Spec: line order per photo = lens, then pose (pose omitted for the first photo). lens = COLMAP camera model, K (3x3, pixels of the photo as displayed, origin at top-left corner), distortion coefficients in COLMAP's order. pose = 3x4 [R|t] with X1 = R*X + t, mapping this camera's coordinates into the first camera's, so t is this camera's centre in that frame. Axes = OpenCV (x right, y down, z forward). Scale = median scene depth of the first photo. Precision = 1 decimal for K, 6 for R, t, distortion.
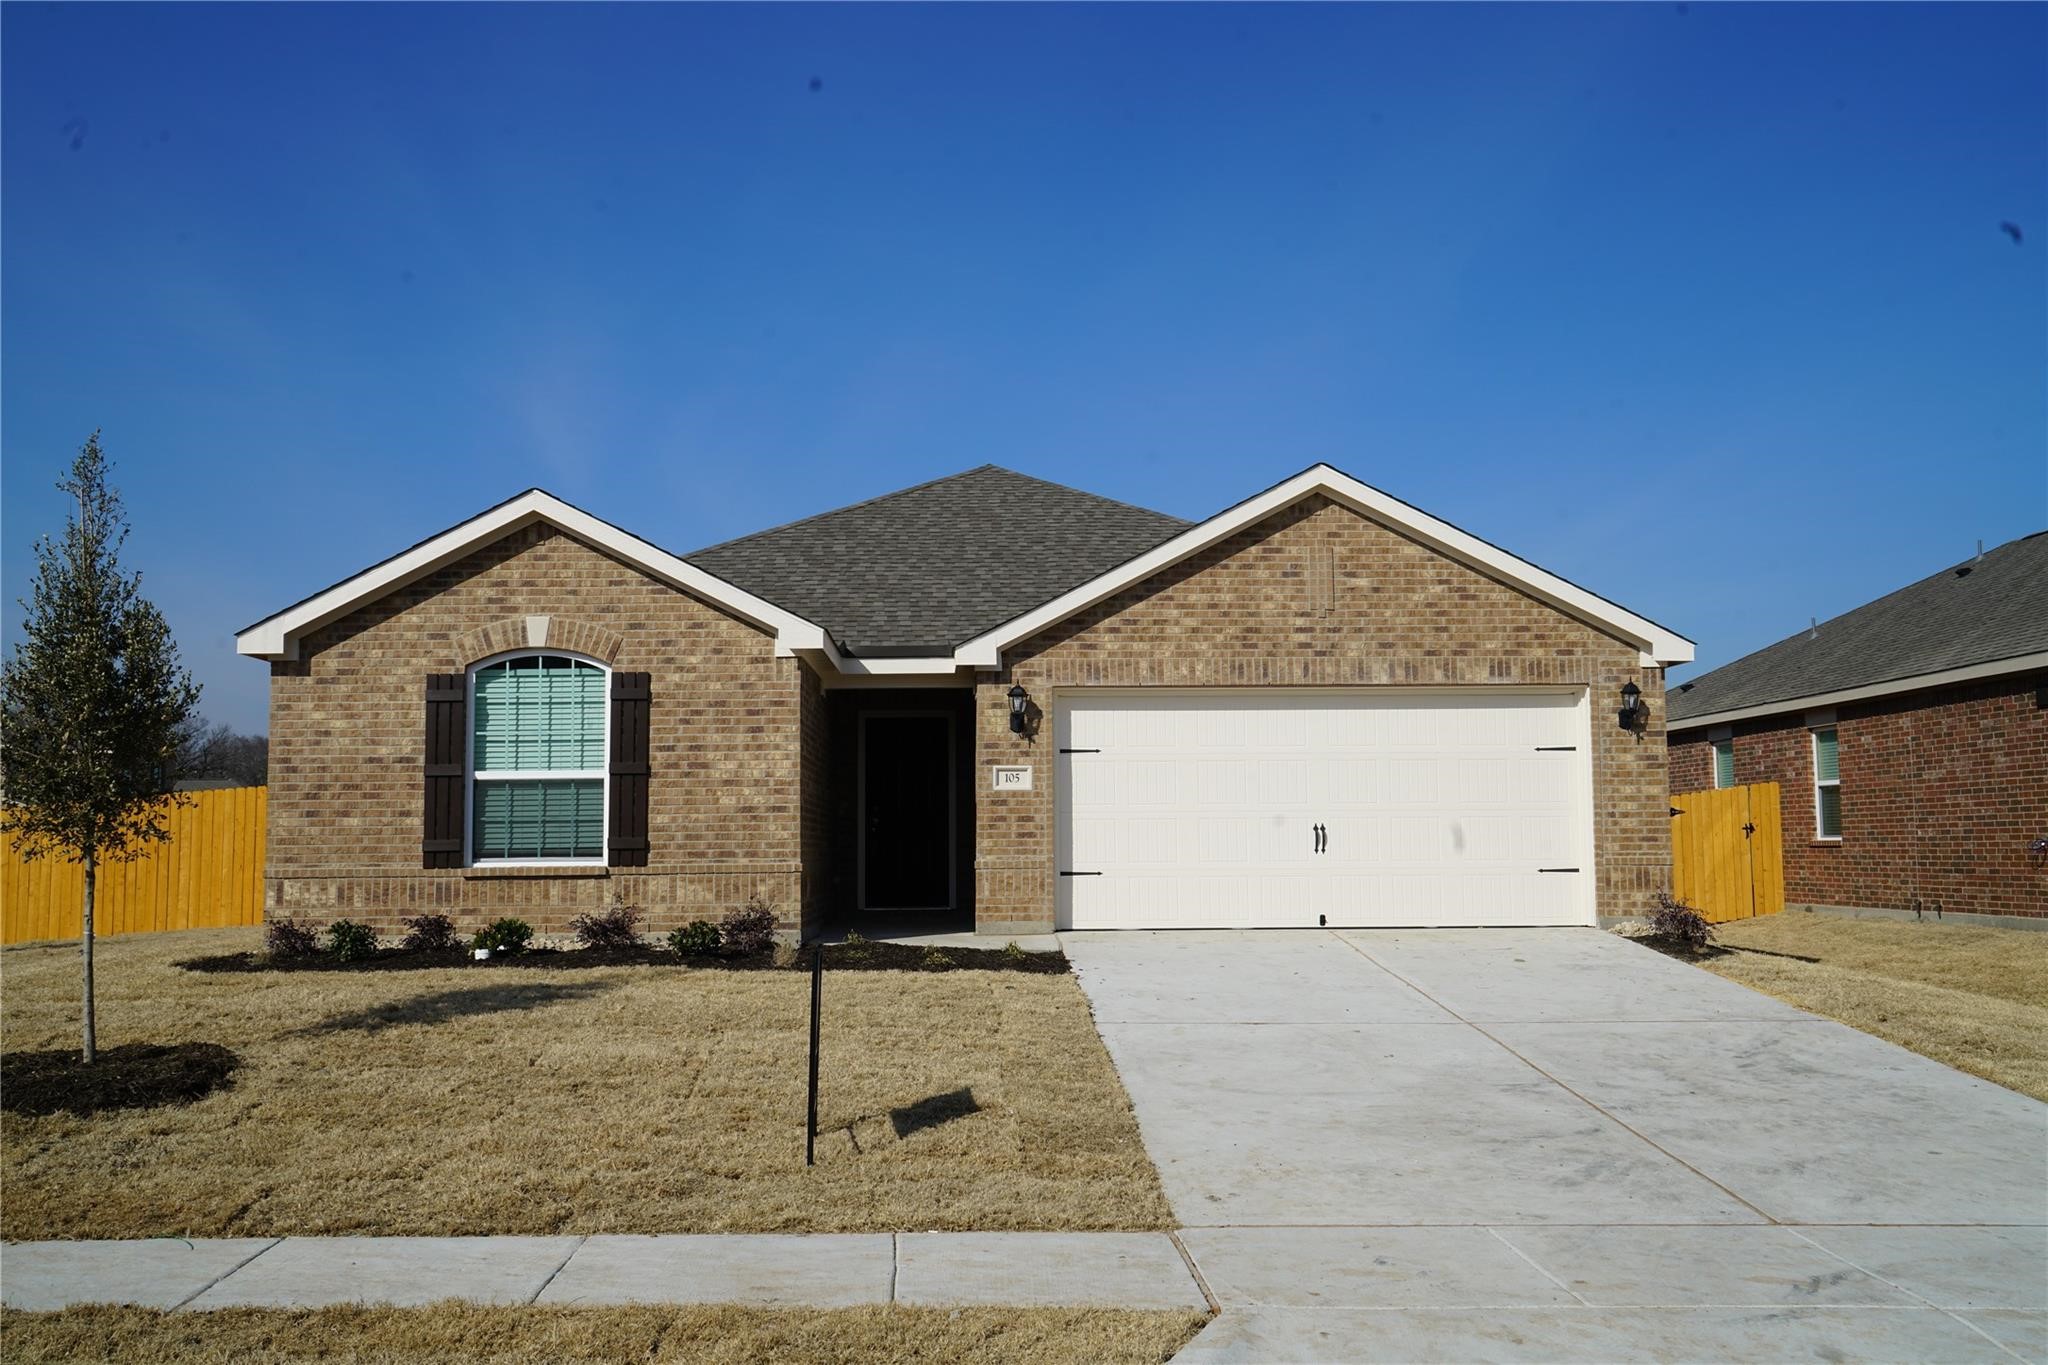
lens RADIAL K [[1922.8, 0, 1024.0], [0, 1922.8, 685.1], [0, 0, 1]] dist [0.010287, 0.000000]
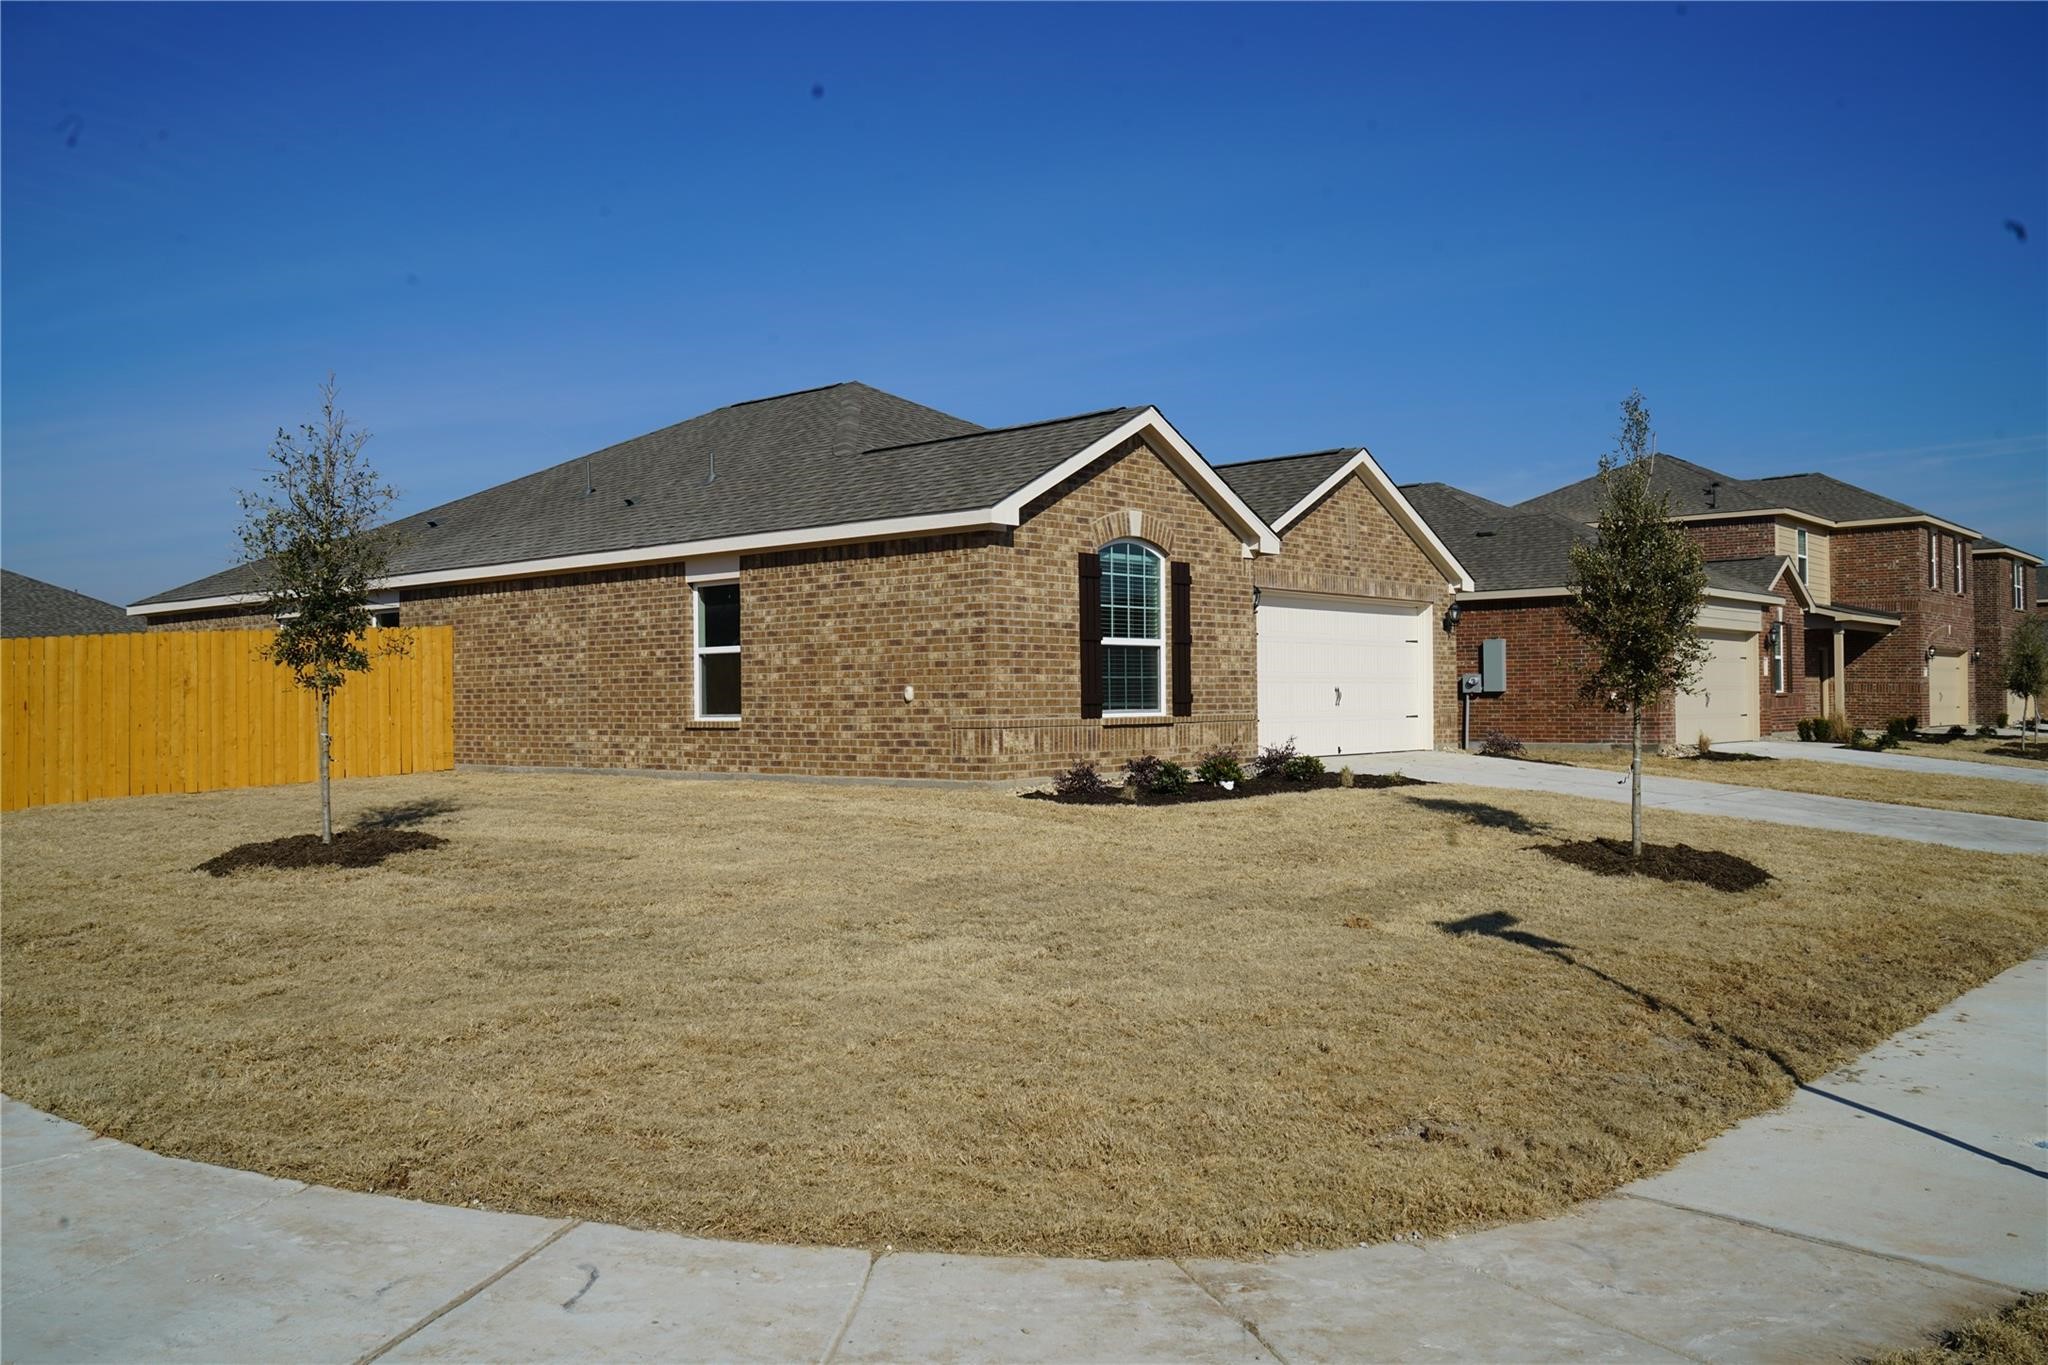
lens RADIAL K [[1637.8, 0, 1023.8], [0, 1637.8, 677.1], [0, 0, 1]] dist [0.004283, 0.000332]
pose [[0.668696, 0.012444, 0.743432, -1.066451], [-0.061066, 0.997401, 0.038232, 0.033623], [-0.741024, -0.070964, 0.667718, 0.357401]]
